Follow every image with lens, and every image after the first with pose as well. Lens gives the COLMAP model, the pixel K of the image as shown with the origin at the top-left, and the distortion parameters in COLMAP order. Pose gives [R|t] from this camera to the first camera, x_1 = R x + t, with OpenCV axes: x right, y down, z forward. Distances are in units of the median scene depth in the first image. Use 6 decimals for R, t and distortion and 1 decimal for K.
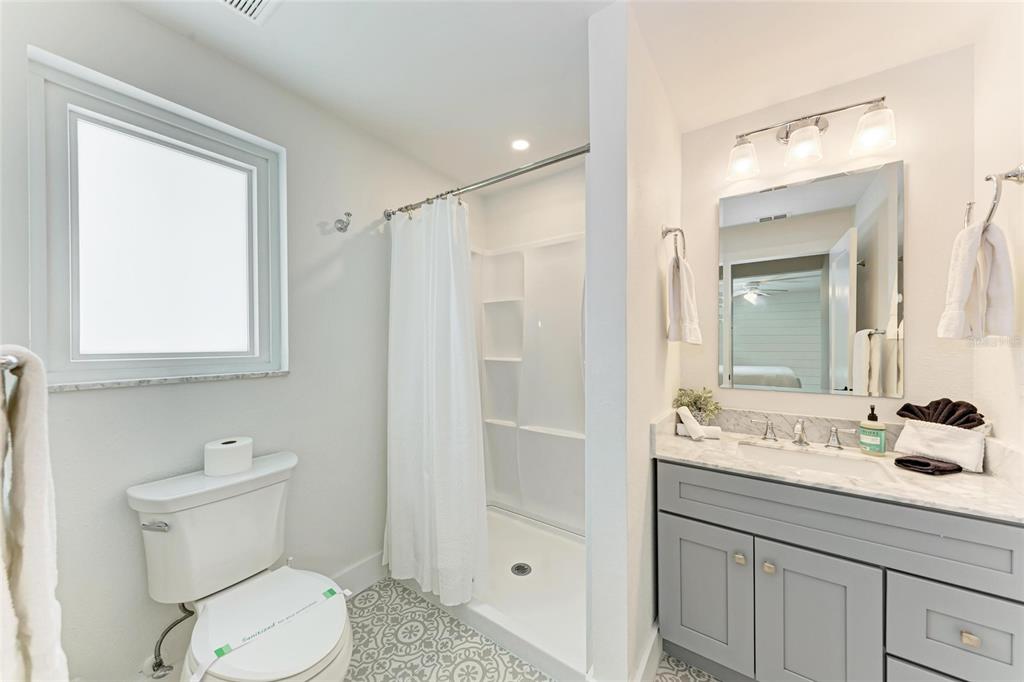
lens RADIAL K [[350.2, 0, 512.2], [0, 350.2, 336.9], [0, 0, 1]] dist [0.001361, -0.000500]
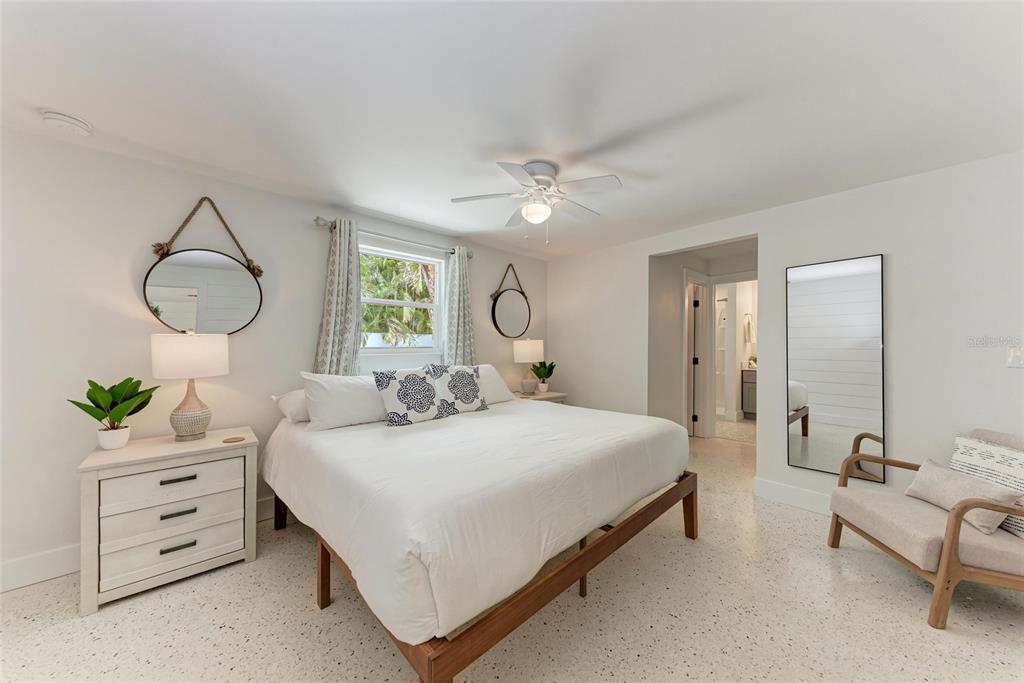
lens RADIAL K [[350.2, 0, 512.2], [0, 350.2, 343.3], [0, 0, 1]] dist [0.001361, -0.000500]
pose [[0.977236, 0.007545, -0.212019, -1.290218], [-0.008958, 0.999944, -0.005708, 0.066981], [0.211964, 0.007478, 0.977249, -3.399955]]
